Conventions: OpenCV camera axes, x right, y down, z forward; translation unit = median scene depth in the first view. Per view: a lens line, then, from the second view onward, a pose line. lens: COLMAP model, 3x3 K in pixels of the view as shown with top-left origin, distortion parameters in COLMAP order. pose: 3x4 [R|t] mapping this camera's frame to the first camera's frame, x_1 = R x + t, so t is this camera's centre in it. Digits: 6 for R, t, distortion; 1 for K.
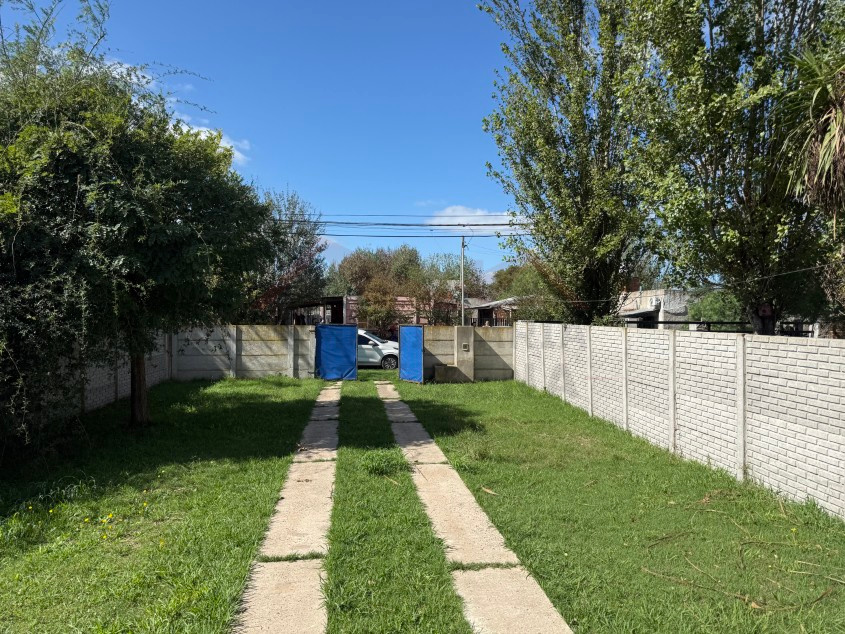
lens RADIAL K [[591.1, 0, 420.1], [0, 591.1, 318.6], [0, 0, 1]] dist [0.105282, -0.098929]
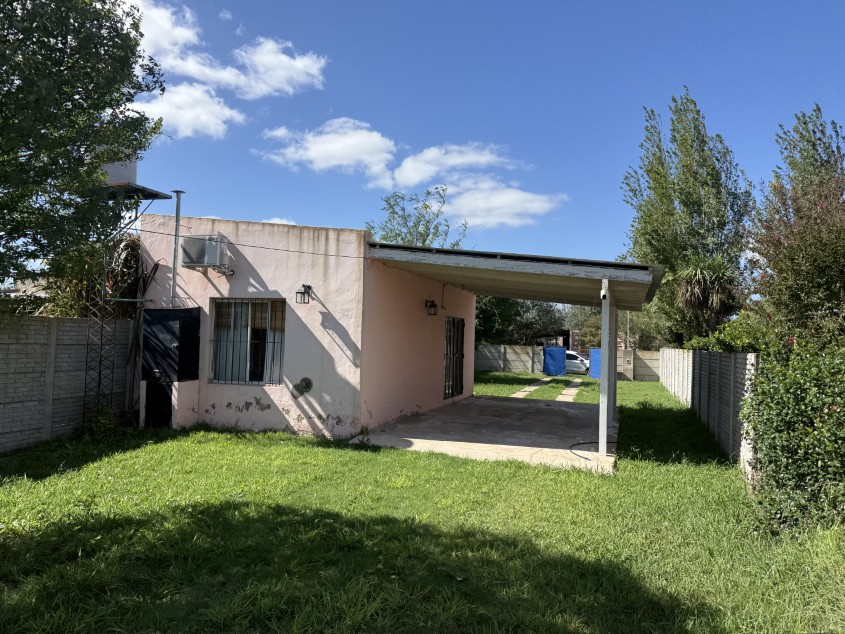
lens RADIAL K [[591.1, 0, 420.1], [0, 591.1, 318.6], [0, 0, 1]] dist [0.105282, -0.098929]
pose [[0.916336, 0.009118, -0.400306, 0.500510], [-0.029144, 0.998608, -0.043966, 0.037652], [0.399348, 0.051954, 0.915326, -2.041587]]
